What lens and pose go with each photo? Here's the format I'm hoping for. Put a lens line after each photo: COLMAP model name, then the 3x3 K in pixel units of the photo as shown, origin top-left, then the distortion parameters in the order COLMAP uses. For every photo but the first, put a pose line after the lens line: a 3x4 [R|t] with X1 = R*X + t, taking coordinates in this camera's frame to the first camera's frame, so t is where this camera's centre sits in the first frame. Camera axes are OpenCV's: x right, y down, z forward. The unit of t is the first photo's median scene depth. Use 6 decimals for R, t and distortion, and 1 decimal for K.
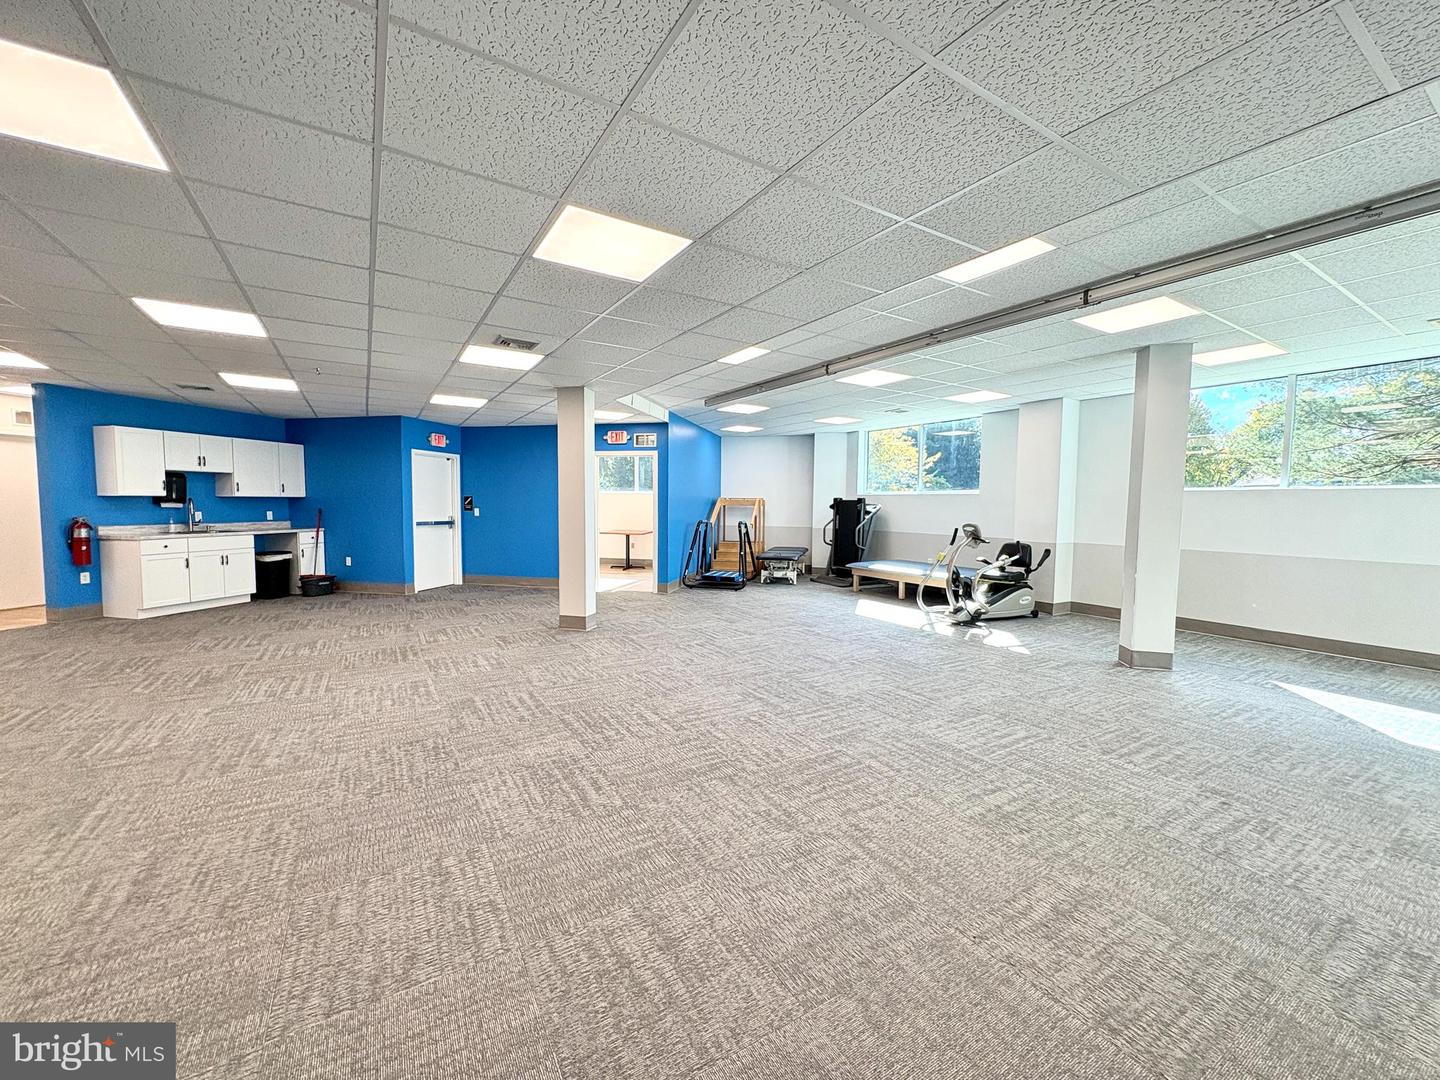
lens RADIAL K [[566.1, 0, 720.0], [0, 566.1, 540.0], [0, 0, 1]] dist [-0.004807, -0.000234]
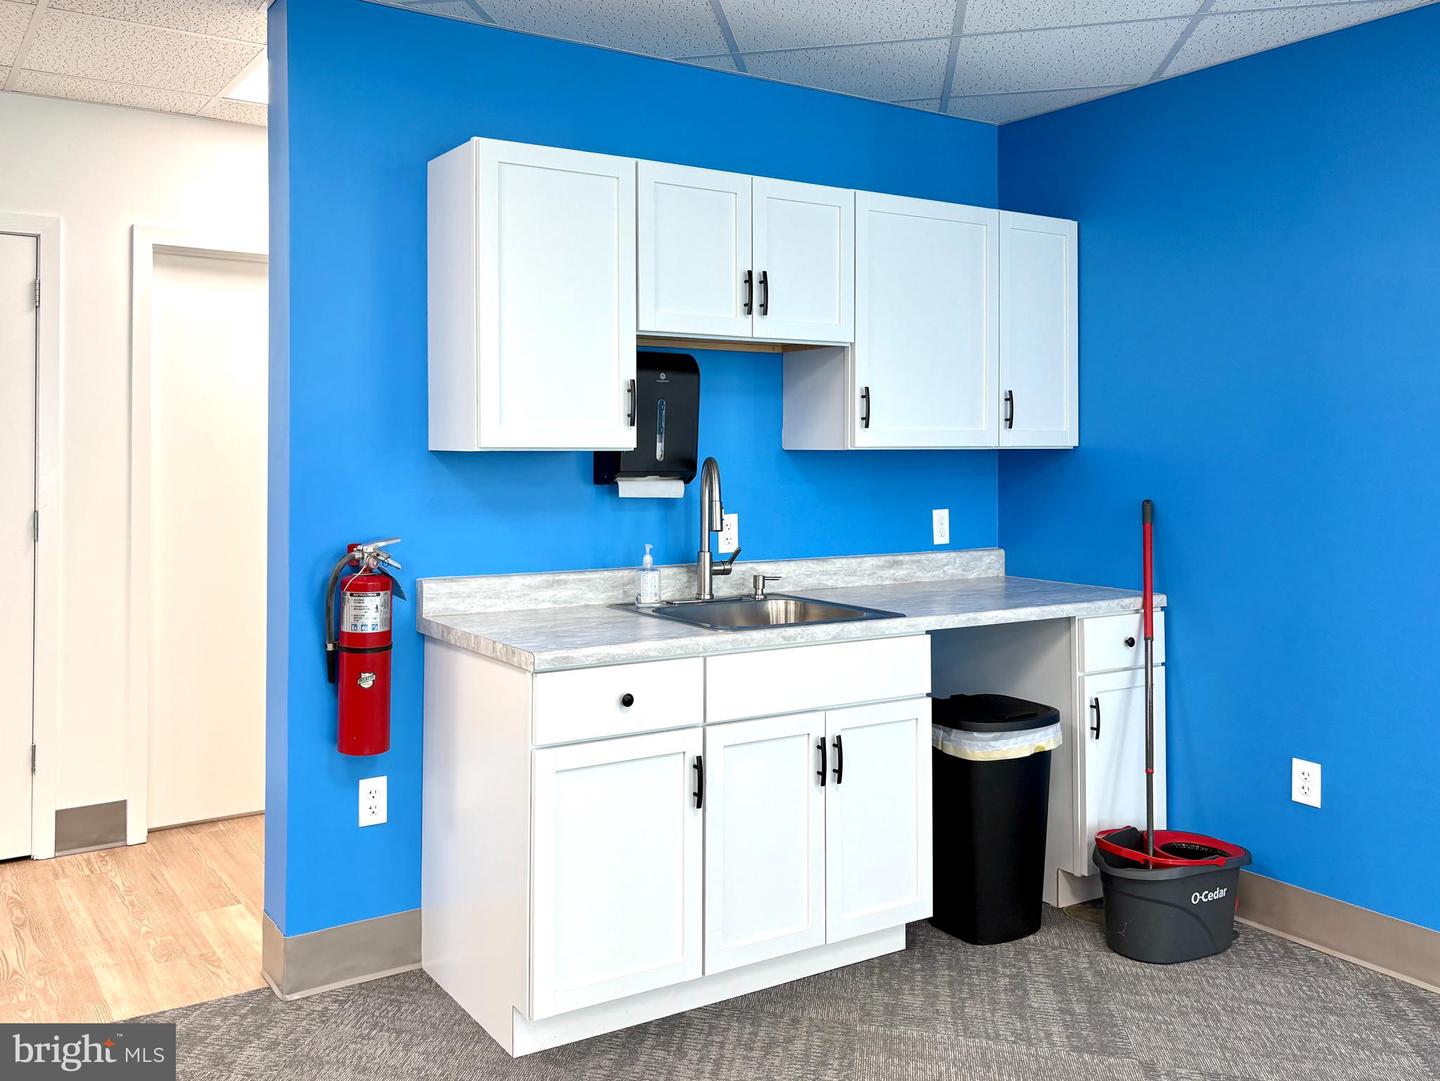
lens RADIAL K [[1076.6, 0, 720.0], [0, 1076.6, 540.5], [0, 0, 1]] dist [0.048168, -0.058779]
pose [[0.768821, 0.049119, -0.637574, -0.106786], [-0.038020, 0.998793, 0.031100, -0.008917], [0.638332, 0.000330, 0.769761, 0.108282]]
